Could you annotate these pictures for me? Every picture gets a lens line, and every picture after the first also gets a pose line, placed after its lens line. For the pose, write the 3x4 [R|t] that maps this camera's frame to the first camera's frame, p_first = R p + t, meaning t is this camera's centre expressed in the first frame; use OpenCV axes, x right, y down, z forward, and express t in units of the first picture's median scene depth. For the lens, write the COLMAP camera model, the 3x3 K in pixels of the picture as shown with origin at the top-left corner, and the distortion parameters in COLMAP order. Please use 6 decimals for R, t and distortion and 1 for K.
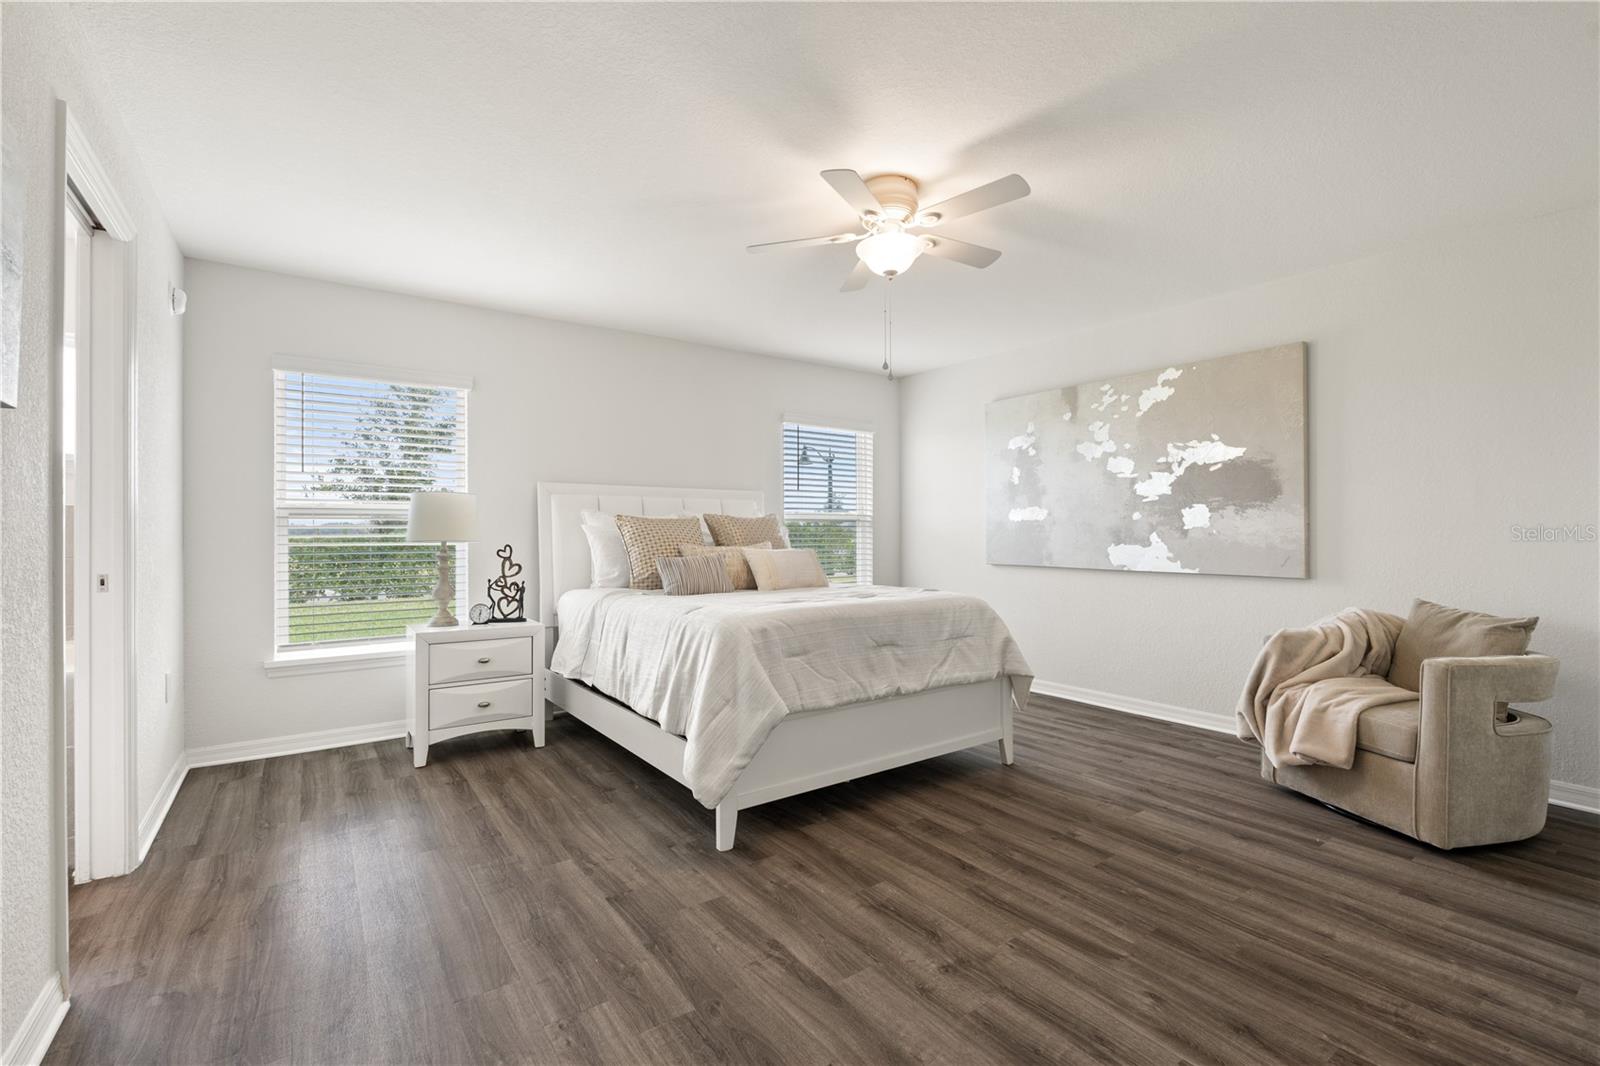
lens RADIAL K [[695.8, 0, 797.5], [0, 695.8, 526.2], [0, 0, 1]] dist [-0.004639, -0.000261]
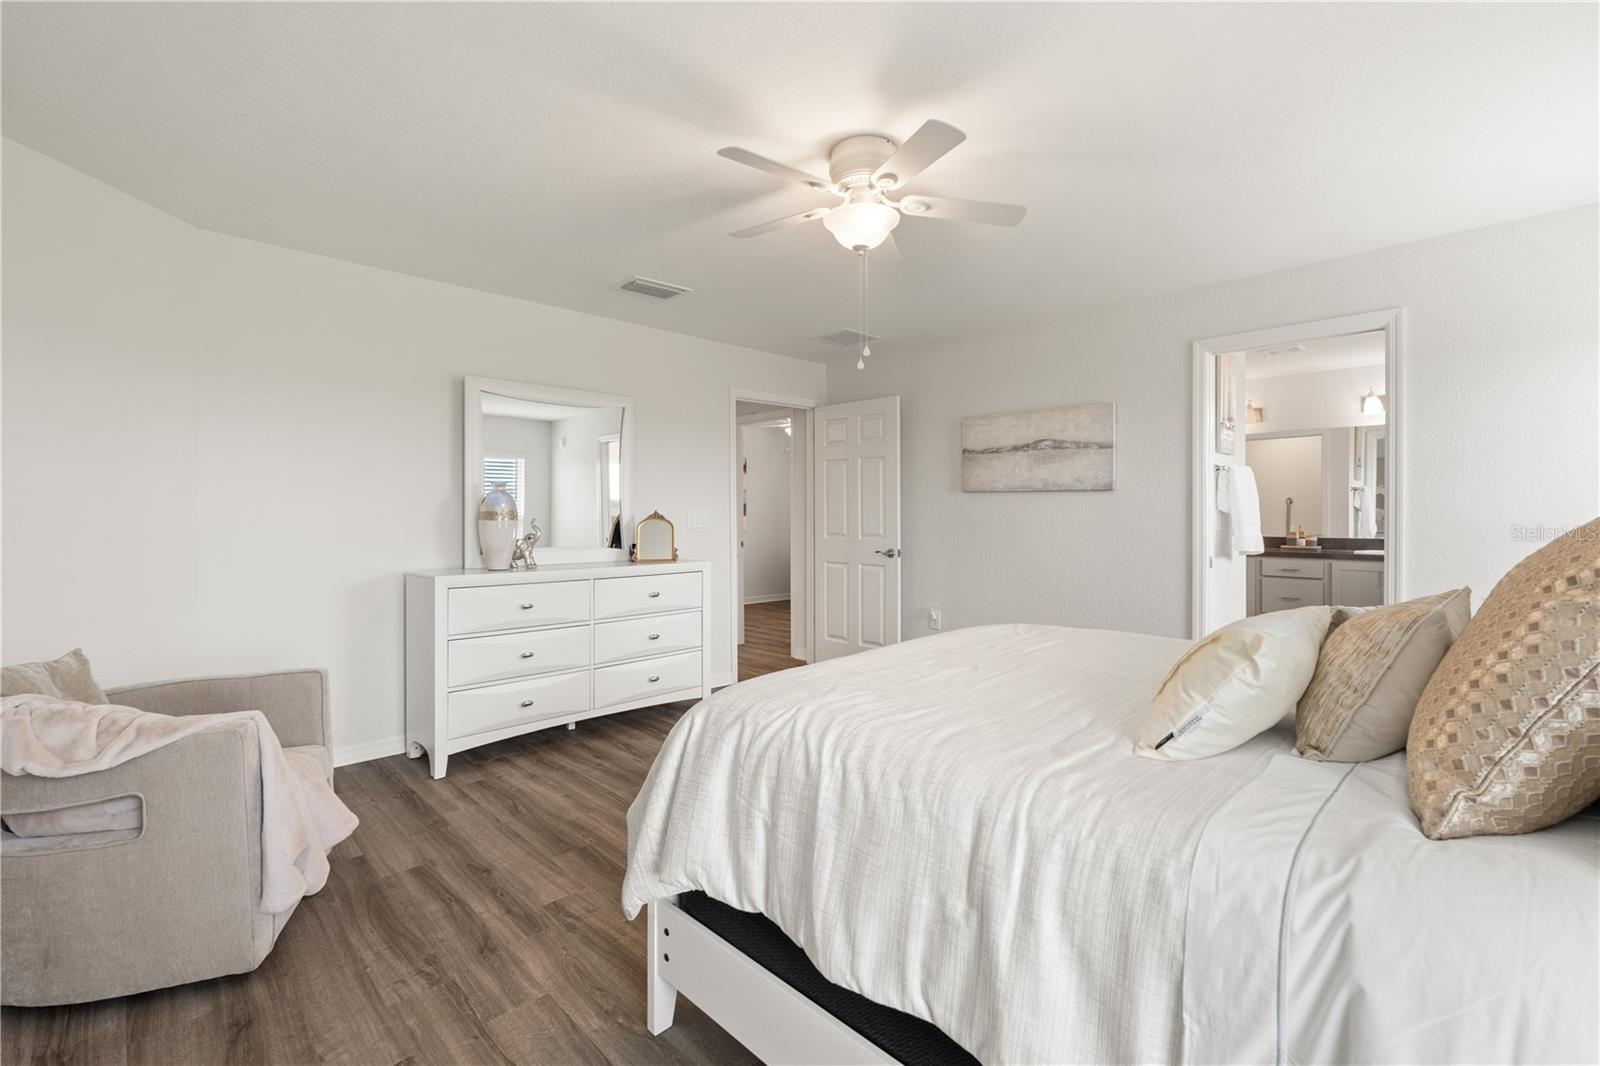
lens RADIAL K [[695.8, 0, 797.5], [0, 695.8, 526.2], [0, 0, 1]] dist [-0.004639, -0.000261]
pose [[-0.987402, 0.001809, -0.158224, 0.438108], [0.001297, 0.999994, 0.003341, -0.015615], [0.158229, 0.003094, -0.987398, 2.301668]]
